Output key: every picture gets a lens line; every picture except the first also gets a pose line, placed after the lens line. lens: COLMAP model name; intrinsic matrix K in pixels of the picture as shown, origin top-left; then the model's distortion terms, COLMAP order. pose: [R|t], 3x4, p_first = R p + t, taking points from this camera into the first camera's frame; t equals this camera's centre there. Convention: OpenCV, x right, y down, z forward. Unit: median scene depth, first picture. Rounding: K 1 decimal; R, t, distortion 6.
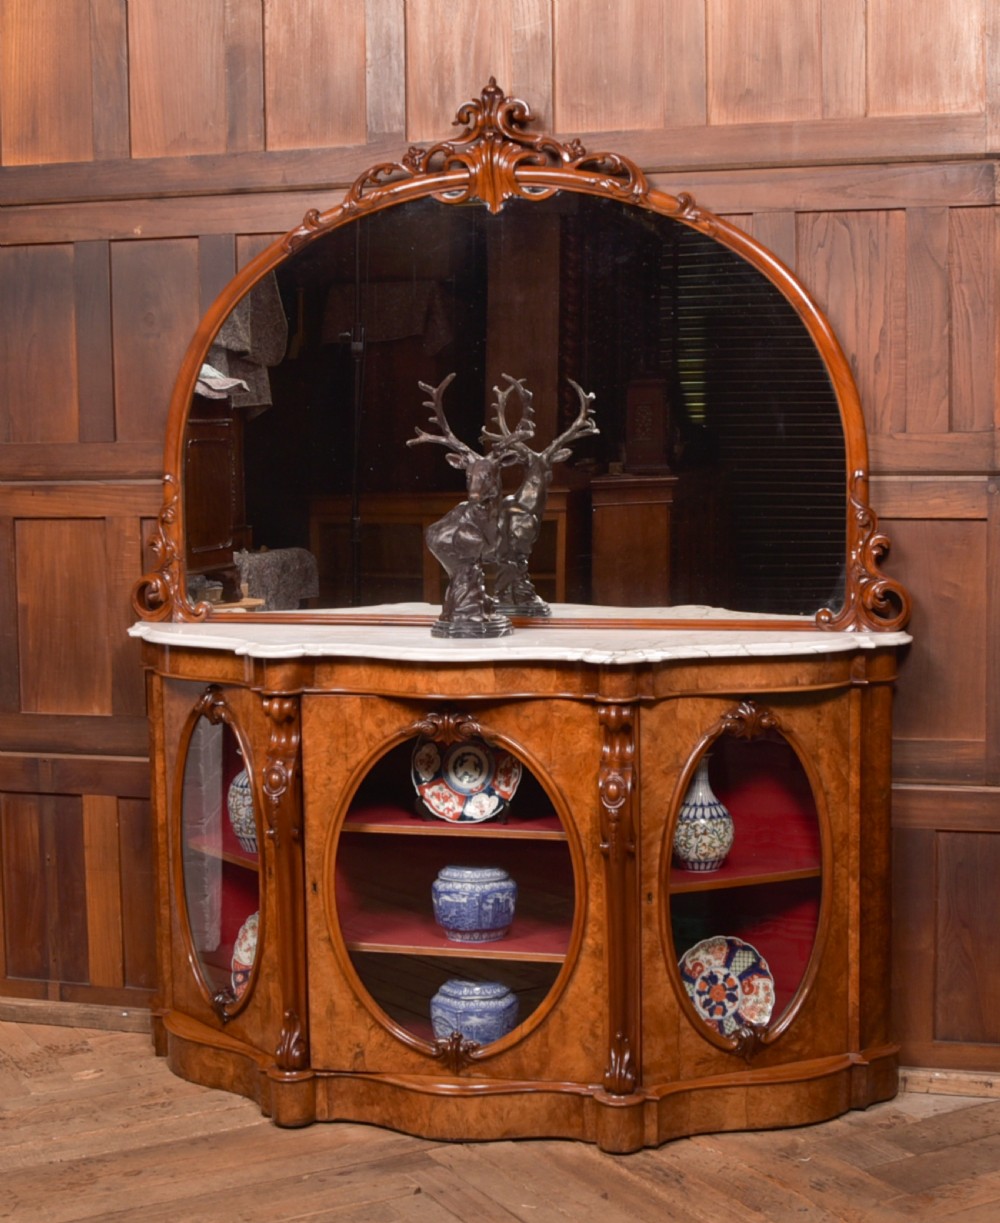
lens RADIAL K [[2023.6, 0, 454.3], [0, 2023.6, 587.7], [0, 0, 1]] dist [-0.121291, 0.135639]
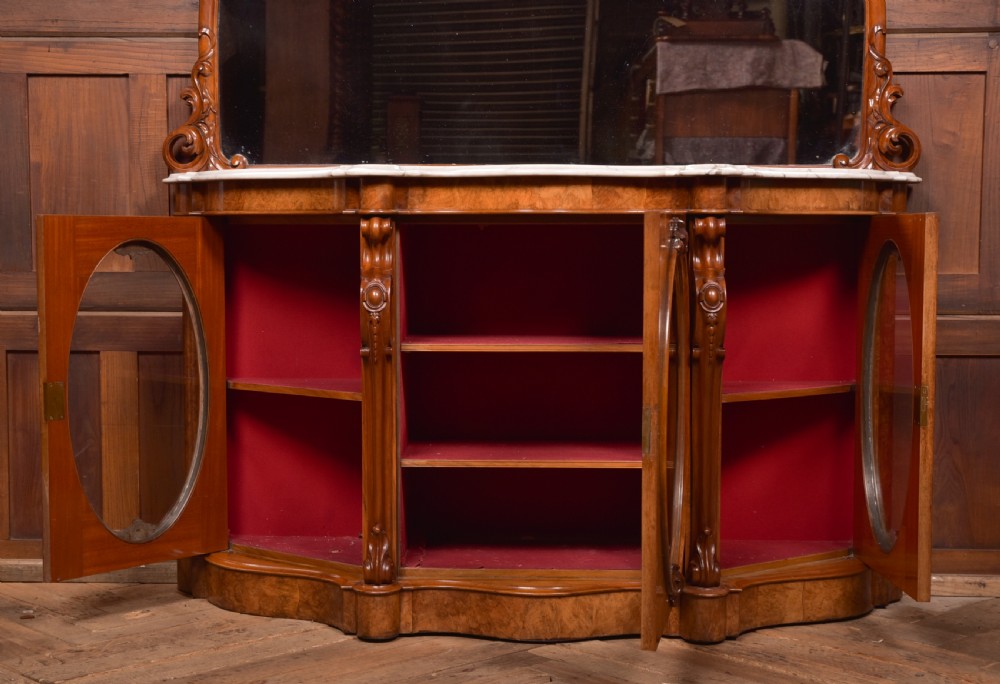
lens RADIAL K [[1641.5, 0, 449.8], [0, 1641.5, 366.2], [0, 0, 1]] dist [0.053325, 0.325930]
pose [[0.973157, -0.004723, 0.230094, -0.238094], [0.003632, 0.999980, 0.005165, 0.123418], [-0.230114, -0.004191, 0.973155, 0.171196]]
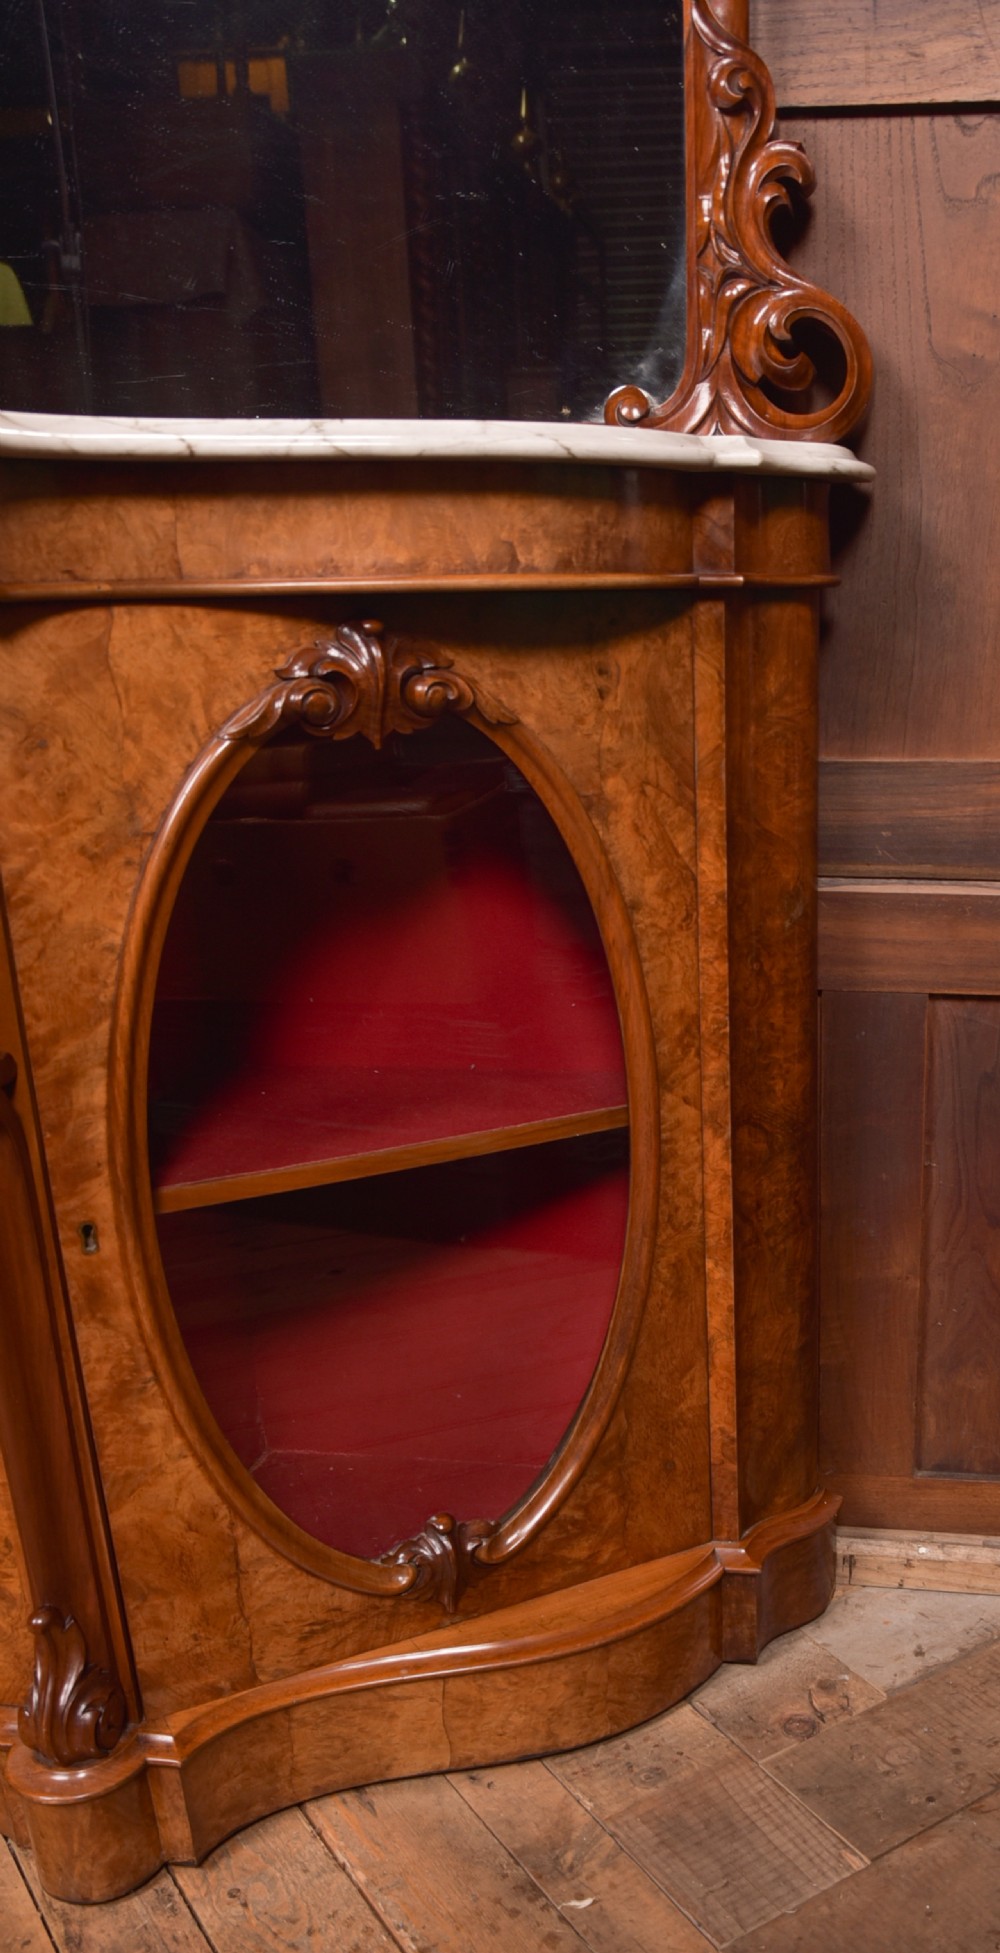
lens RADIAL K [[1680.1, 0, 776.4], [0, 1680.1, 1206.8], [0, 0, 1]] dist [-0.118052, 0.096718]
pose [[0.990699, -0.042141, 0.129383, 0.168488], [0.003538, 0.958493, 0.285094, 0.067883], [-0.136027, -0.281984, 0.949727, 0.693167]]
